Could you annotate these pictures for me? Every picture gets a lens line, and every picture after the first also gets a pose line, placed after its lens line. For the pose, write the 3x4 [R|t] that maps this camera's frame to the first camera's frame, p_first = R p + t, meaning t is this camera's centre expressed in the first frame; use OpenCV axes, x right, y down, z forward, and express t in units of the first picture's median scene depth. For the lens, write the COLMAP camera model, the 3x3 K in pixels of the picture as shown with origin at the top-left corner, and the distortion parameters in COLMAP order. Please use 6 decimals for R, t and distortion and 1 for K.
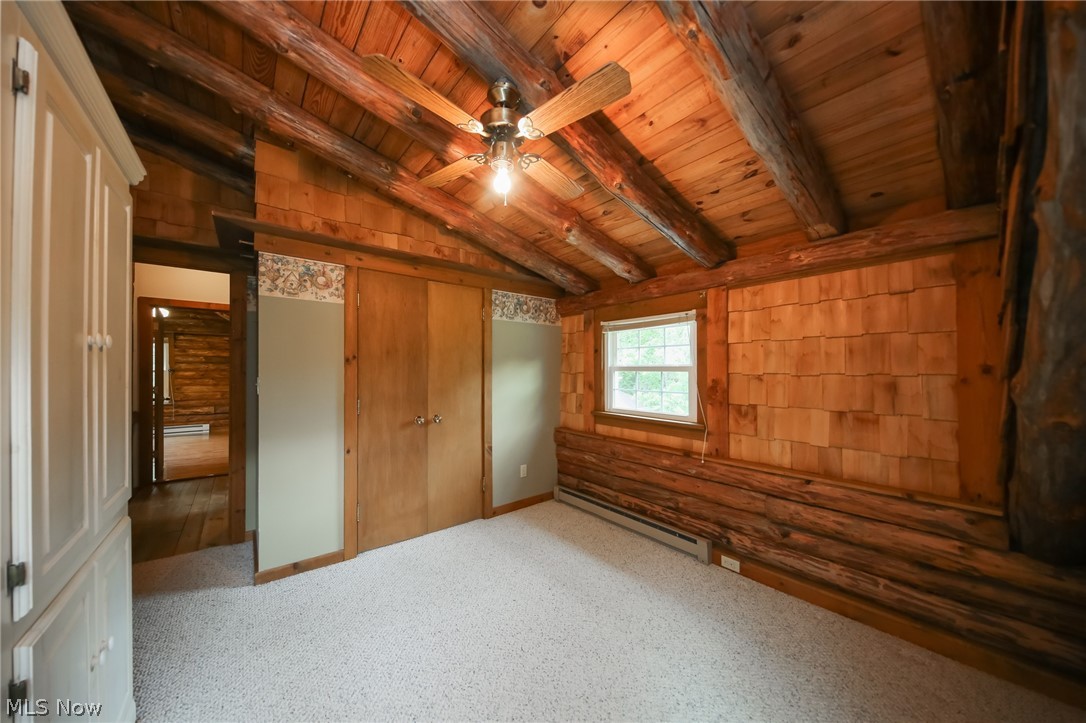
lens RADIAL K [[367.6, 0, 545.2], [0, 367.6, 368.0], [0, 0, 1]] dist [0.000036, -0.000020]
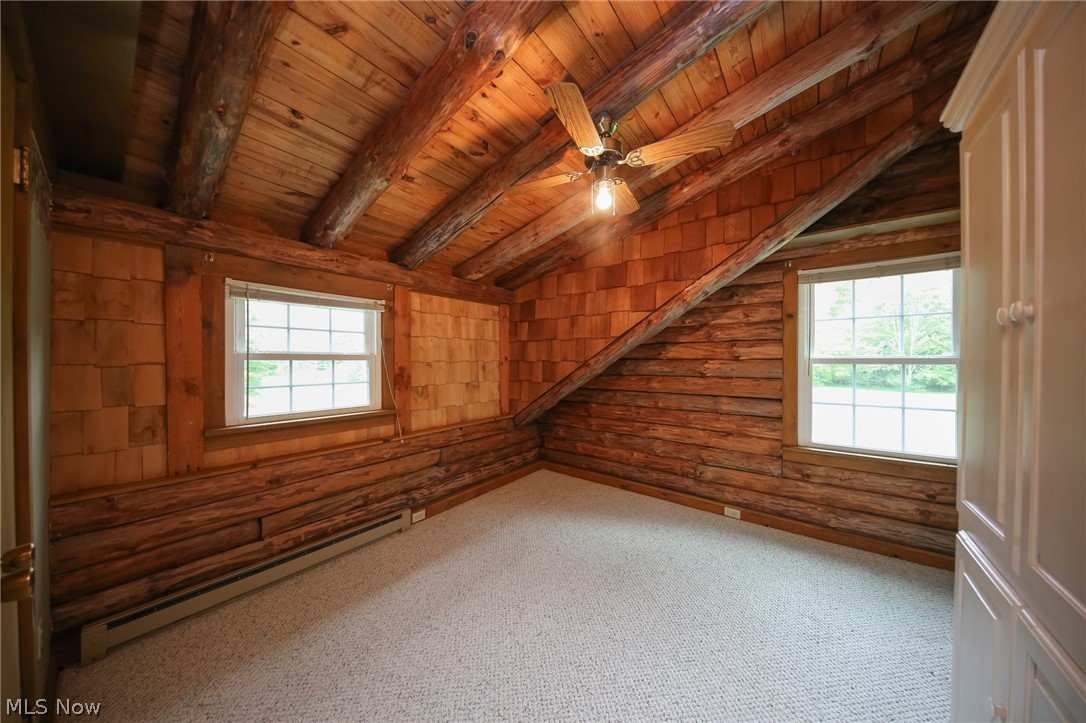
lens RADIAL K [[341.8, 0, 543.0], [0, 341.8, 361.5], [0, 0, 1]] dist [0.000124, -0.000011]
pose [[-0.224125, -0.005770, 0.974543, -0.633305], [-0.006146, 0.999971, 0.004507, 0.006932], [-0.974541, -0.004980, -0.224154, 0.774675]]
